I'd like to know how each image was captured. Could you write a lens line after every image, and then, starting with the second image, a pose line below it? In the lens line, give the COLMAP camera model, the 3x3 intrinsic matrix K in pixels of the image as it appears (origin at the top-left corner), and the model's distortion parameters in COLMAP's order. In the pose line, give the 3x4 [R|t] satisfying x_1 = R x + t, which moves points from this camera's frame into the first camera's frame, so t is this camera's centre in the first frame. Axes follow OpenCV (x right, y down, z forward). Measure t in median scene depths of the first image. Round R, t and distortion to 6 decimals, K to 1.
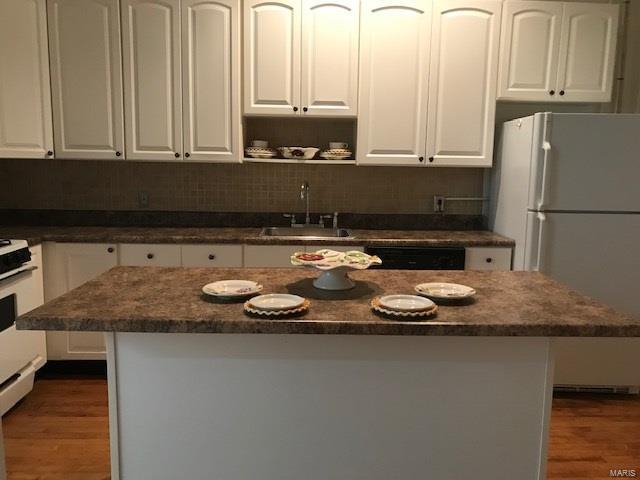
lens RADIAL K [[520.4, 0, 320.0], [0, 520.4, 240.0], [0, 0, 1]] dist [0.000084, -0.007792]
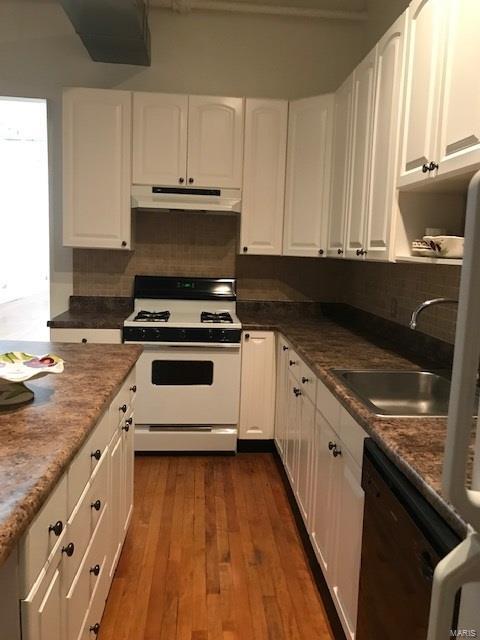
lens RADIAL K [[520.4, 0, 240.0], [0, 520.4, 320.0], [0, 0, 1]] dist [0.000084, -0.007792]
pose [[0.044328, 0.118562, -0.991957, 0.542588], [-0.180330, 0.977572, 0.108784, -0.122914], [0.982607, 0.174057, 0.064714, 0.836519]]
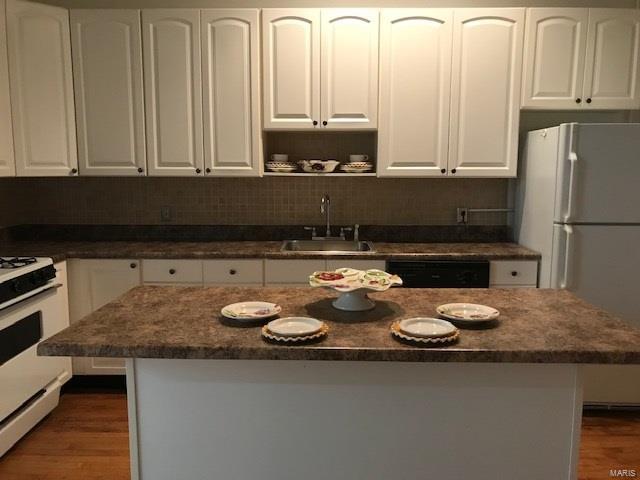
lens RADIAL K [[520.4, 0, 320.0], [0, 520.4, 240.0], [0, 0, 1]] dist [0.000084, -0.007792]
pose [[0.998899, -0.008577, -0.046132, 0.006424], [0.008277, 0.999943, -0.006697, -0.021335], [0.046186, 0.006308, 0.998913, 0.007890]]
